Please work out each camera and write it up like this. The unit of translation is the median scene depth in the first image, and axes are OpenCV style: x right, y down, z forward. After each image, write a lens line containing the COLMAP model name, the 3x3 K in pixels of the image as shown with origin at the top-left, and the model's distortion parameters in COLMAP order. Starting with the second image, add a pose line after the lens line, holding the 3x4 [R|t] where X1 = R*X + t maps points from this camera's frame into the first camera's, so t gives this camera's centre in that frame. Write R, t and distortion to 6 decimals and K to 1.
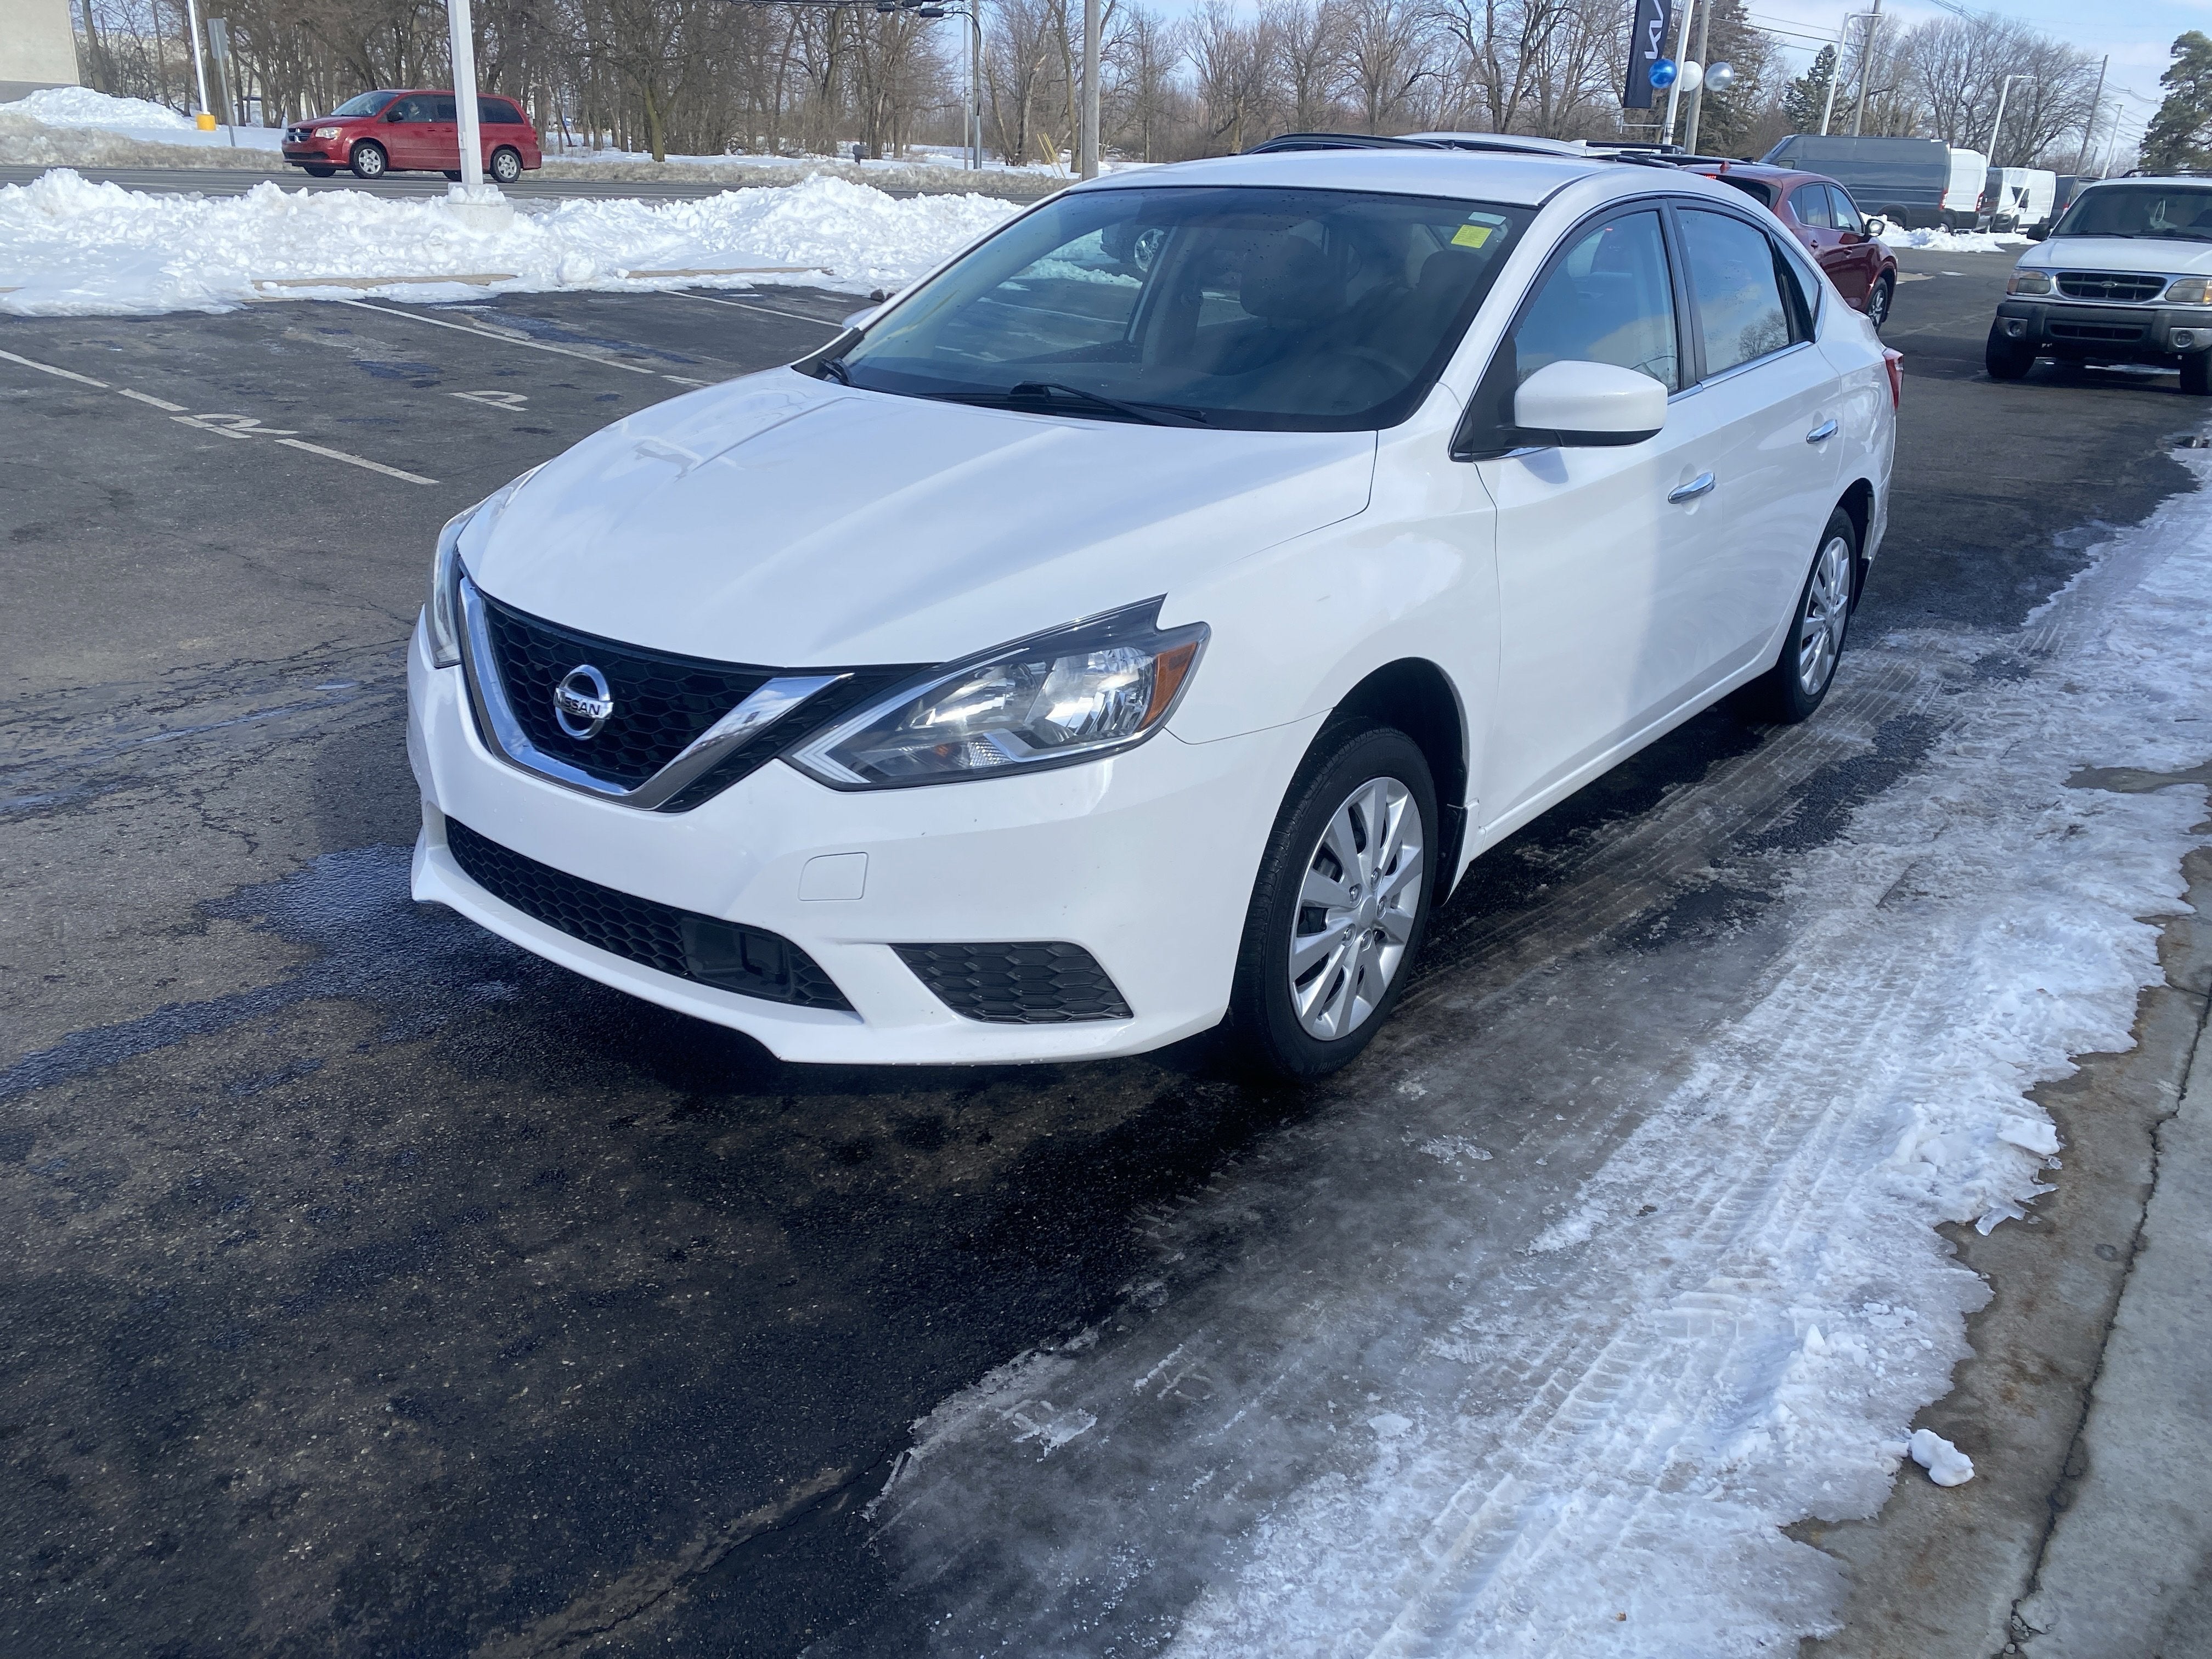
lens RADIAL K [[1702.0, 0, 1113.1], [0, 1702.0, 826.1], [0, 0, 1]] dist [0.025596, -0.019706]
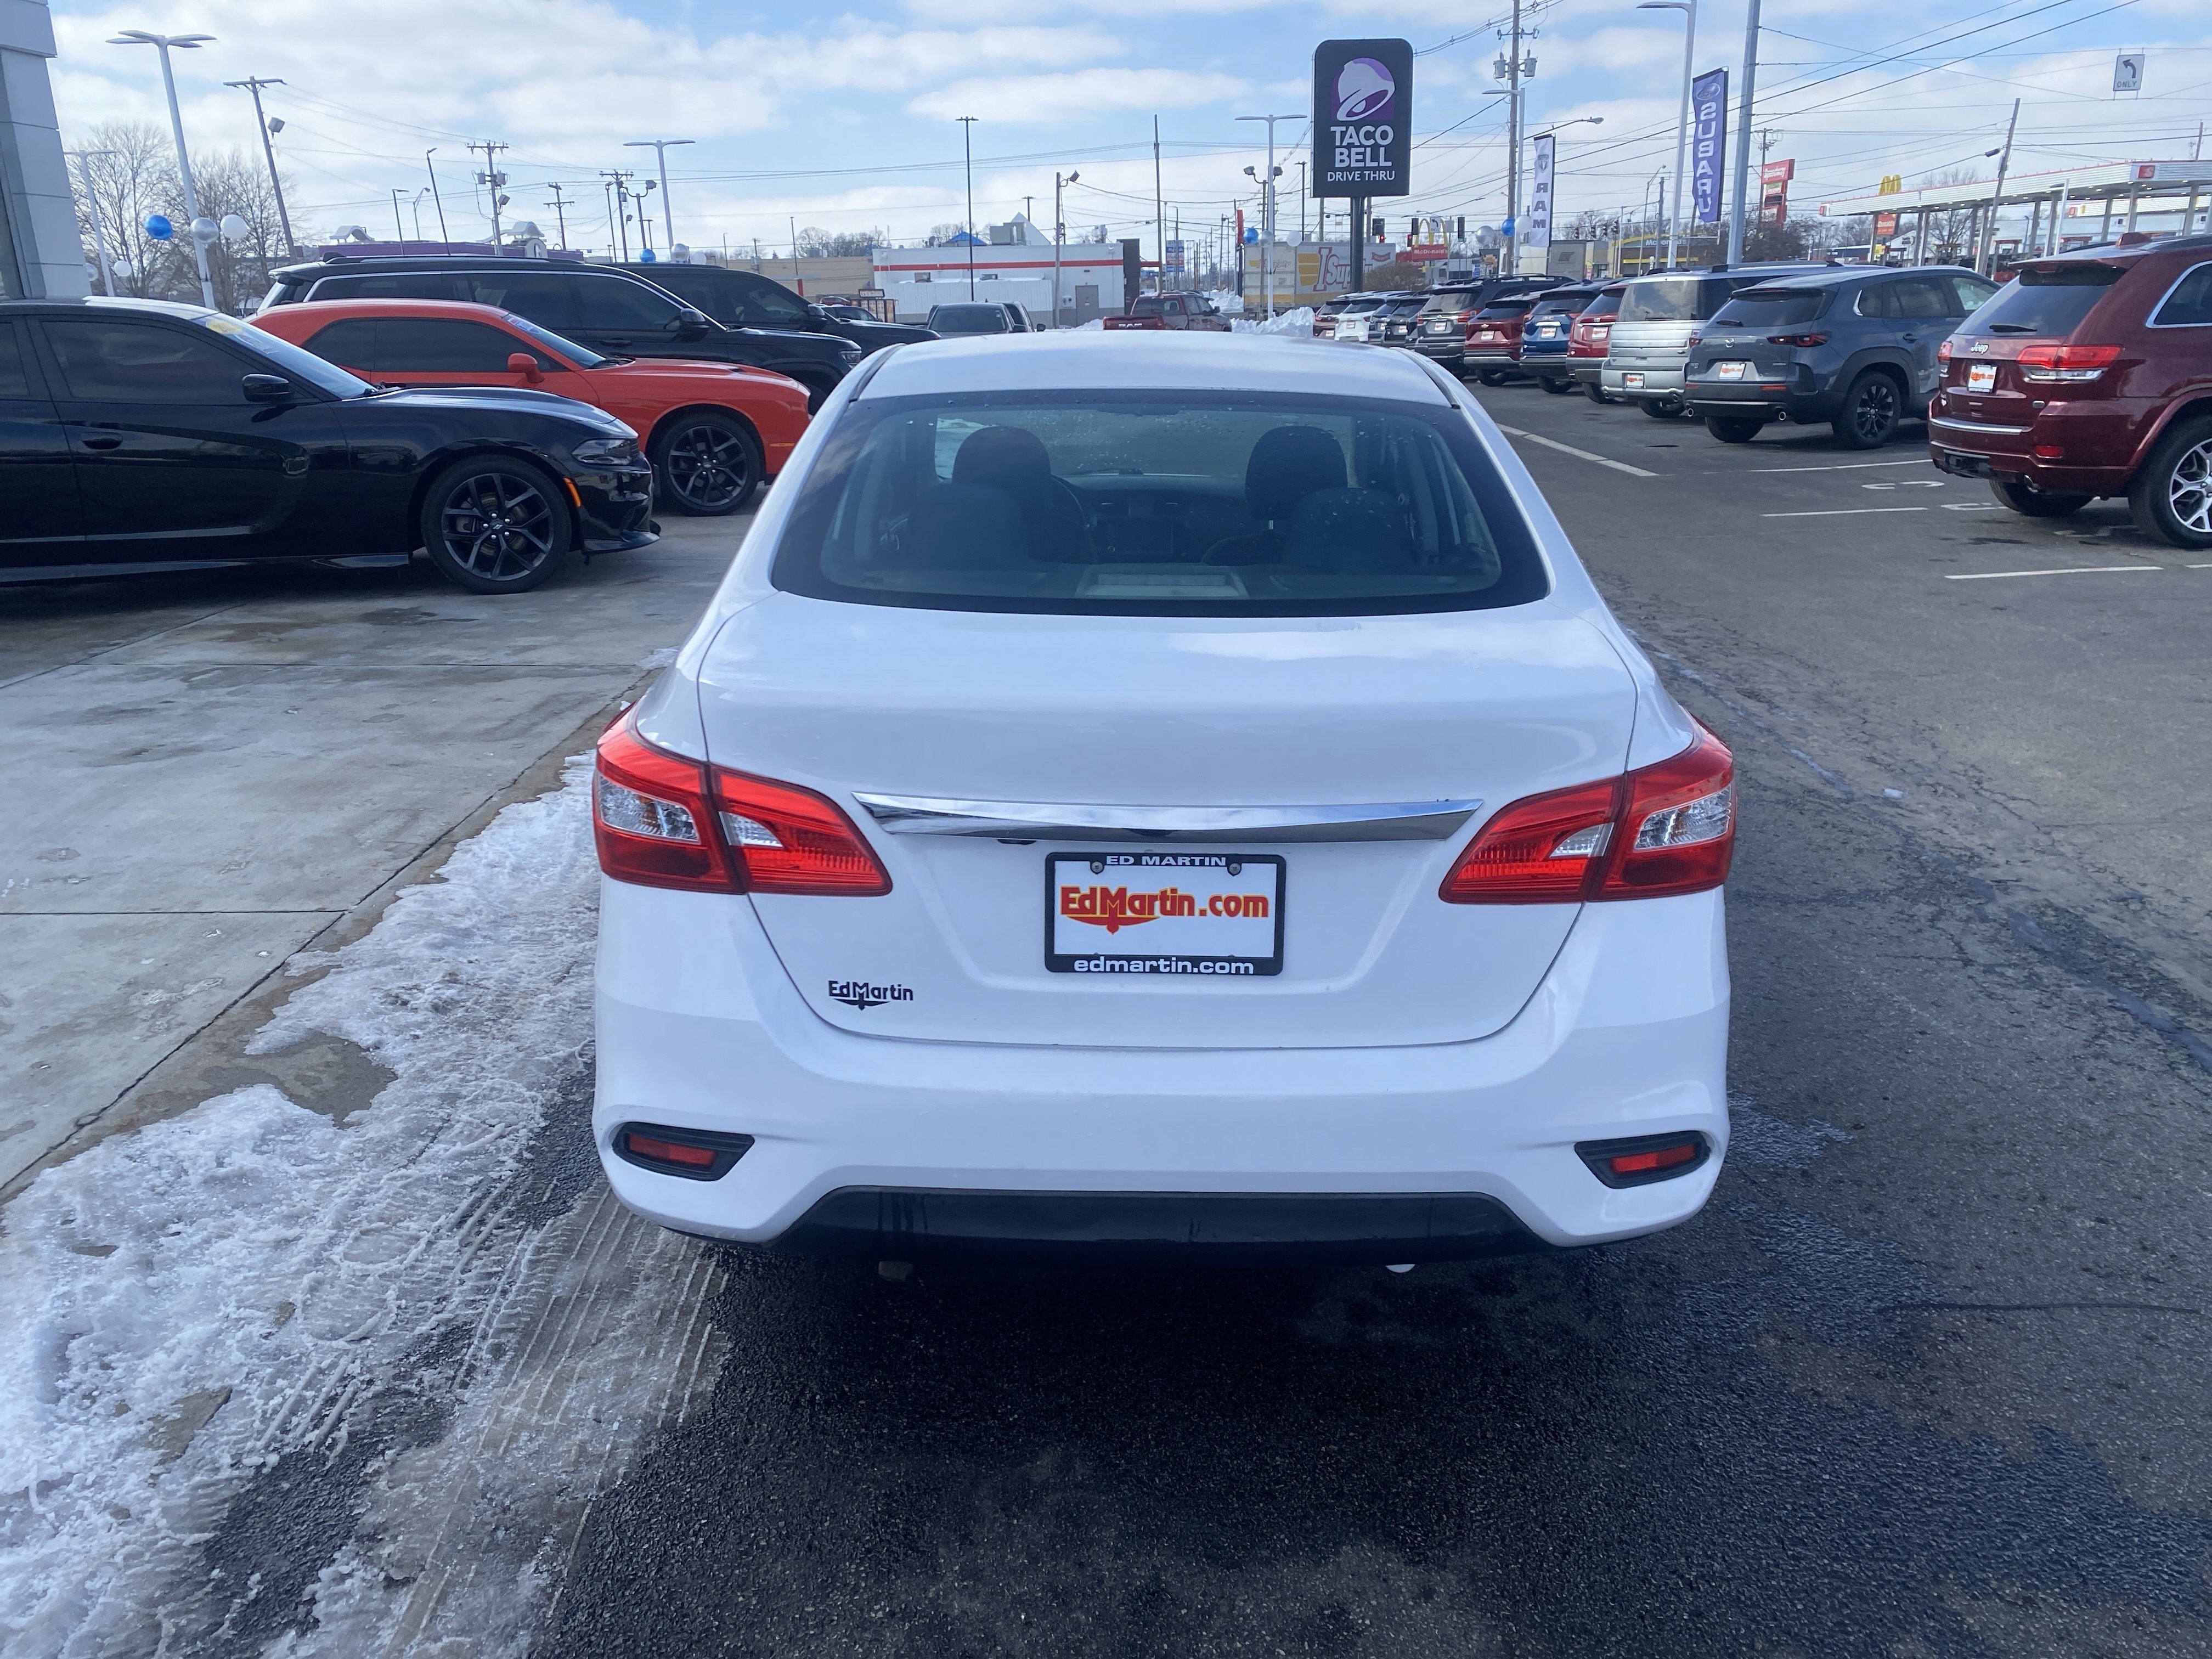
lens RADIAL K [[1702.0, 0, 1111.7], [0, 1702.0, 835.1], [0, 0, 1]] dist [0.025596, -0.019706]
pose [[-0.805100, 0.148872, -0.574152, 0.759652], [-0.231103, 0.812759, 0.534803, -0.654197], [0.546265, 0.563259, -0.619947, 1.690792]]
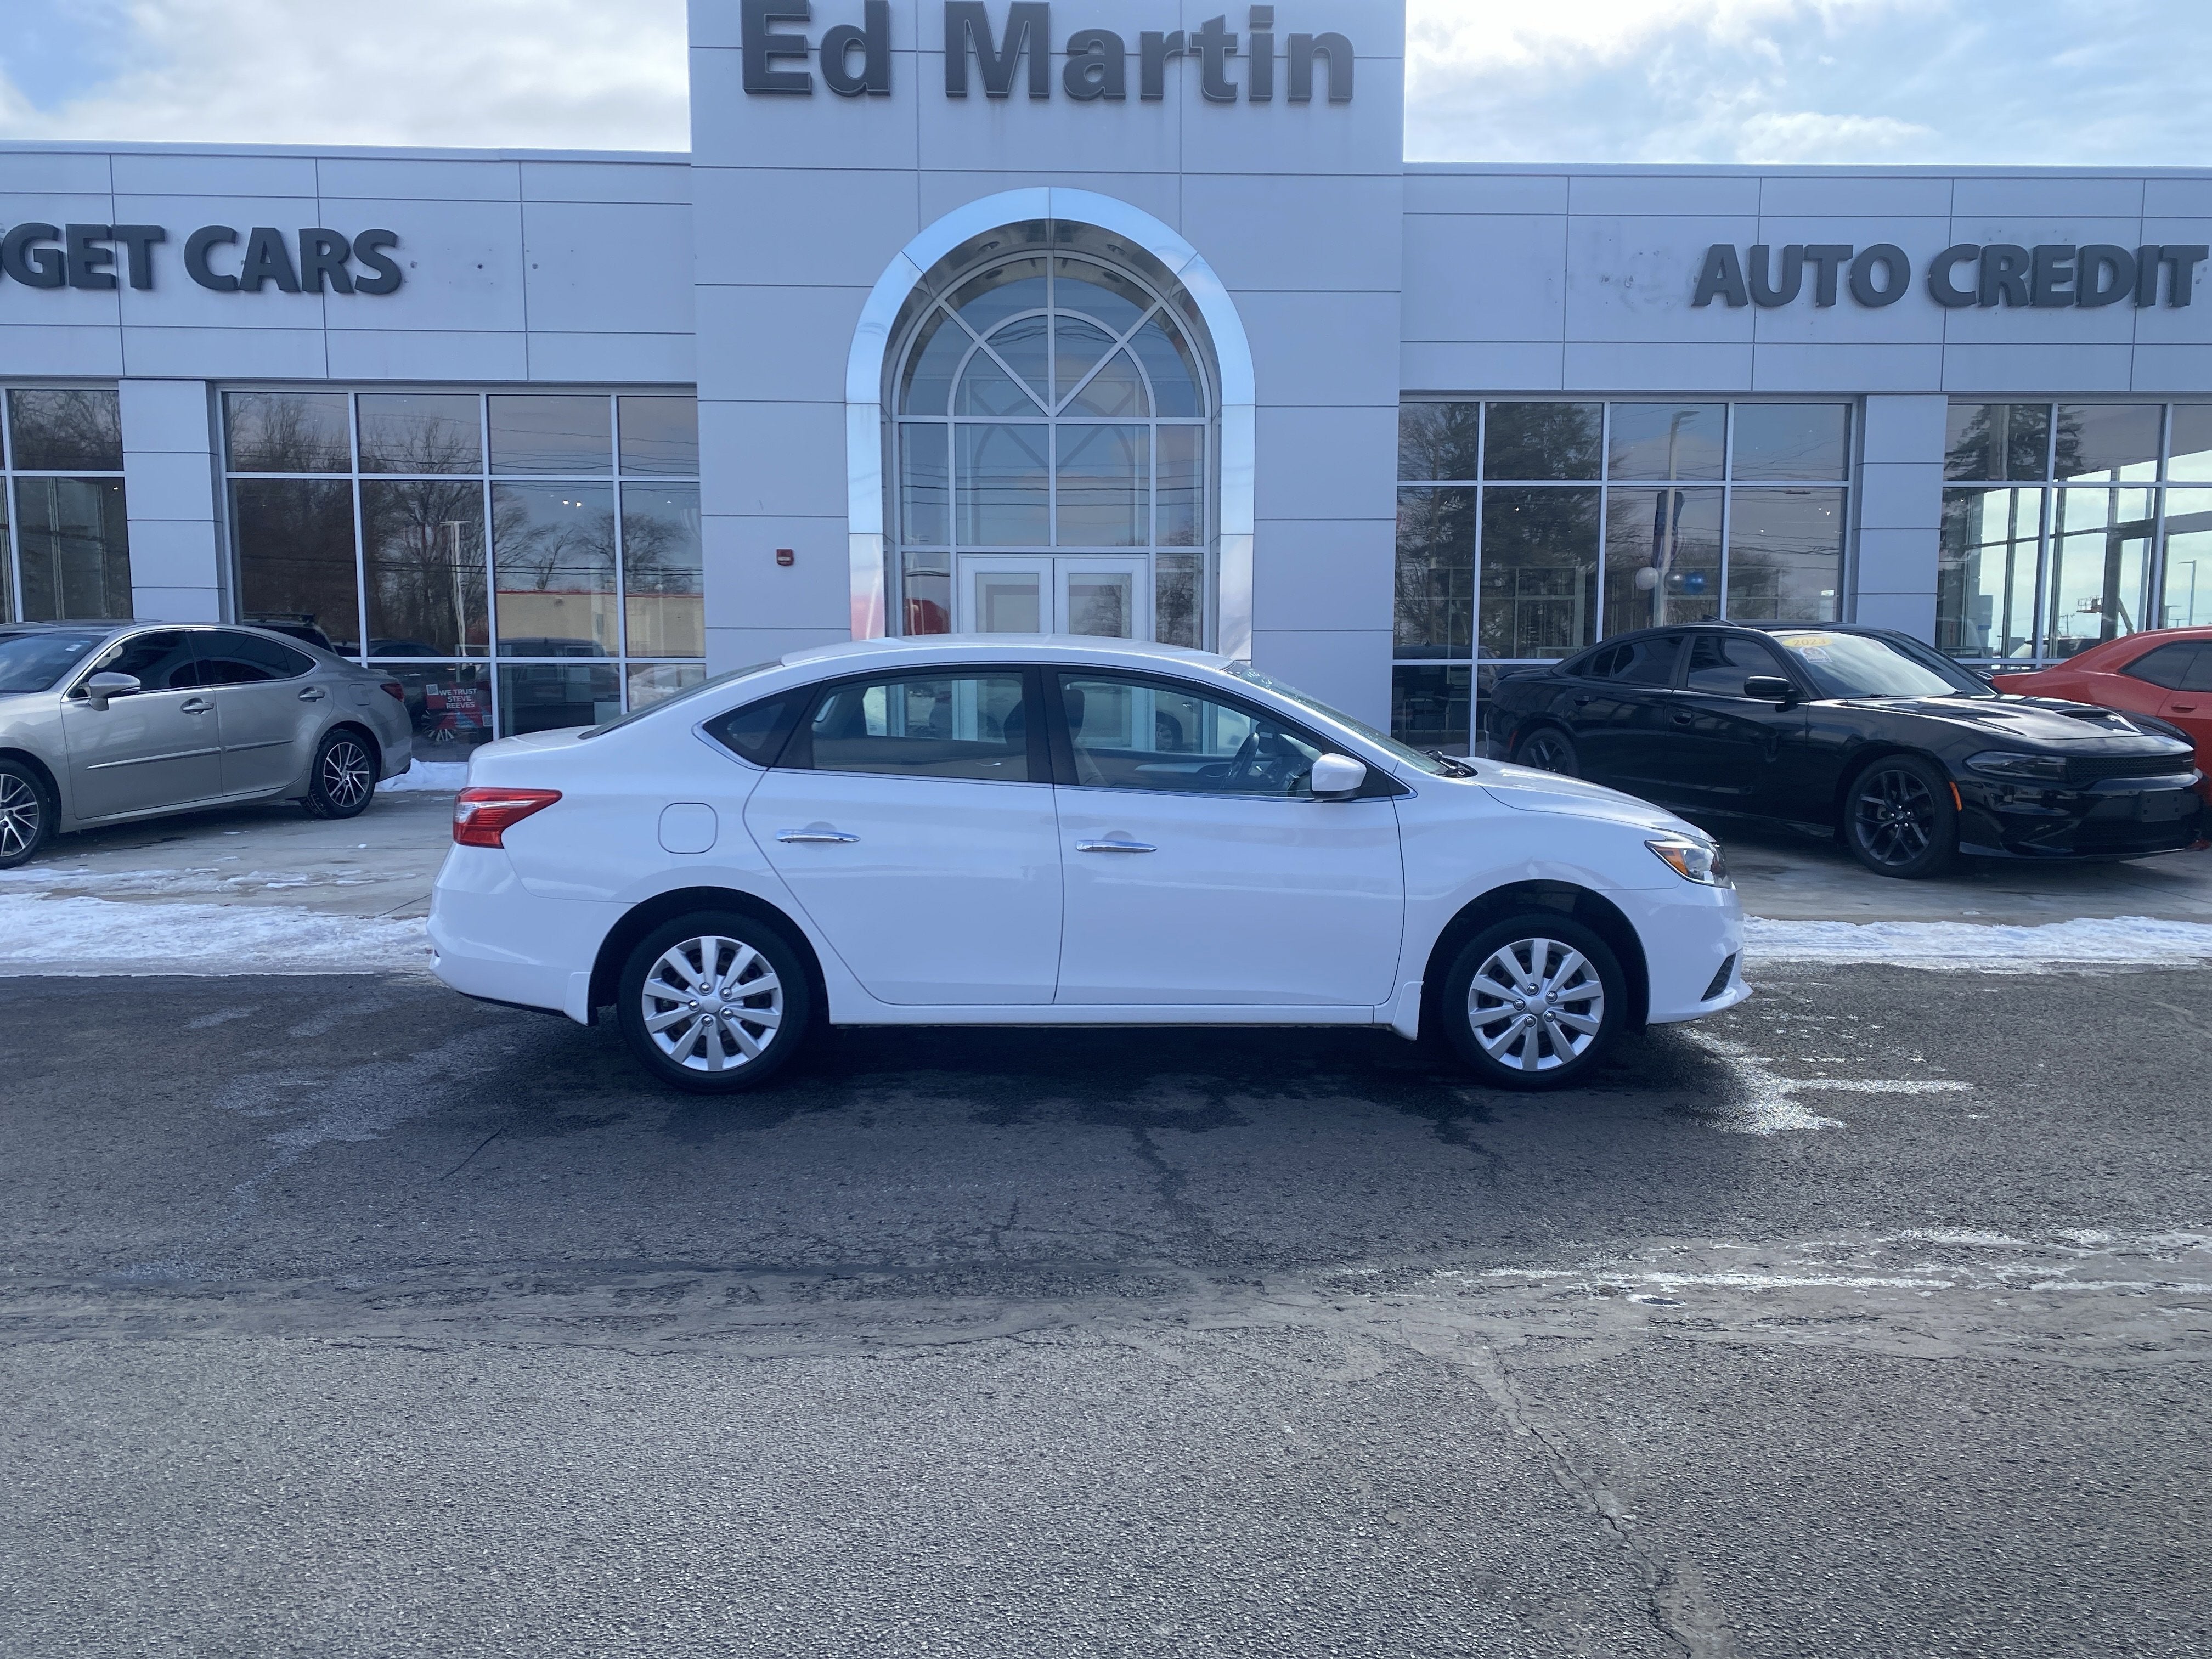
lens RADIAL K [[1675.0, 0, 1122.6], [0, 1675.0, 841.3], [0, 0, 1]] dist [0.040797, -0.039995]
pose [[-0.621991, -0.134118, 0.771453, -1.028893], [0.251960, 0.898542, 0.359358, -0.730779], [-0.741379, 0.417893, -0.525092, 1.767660]]
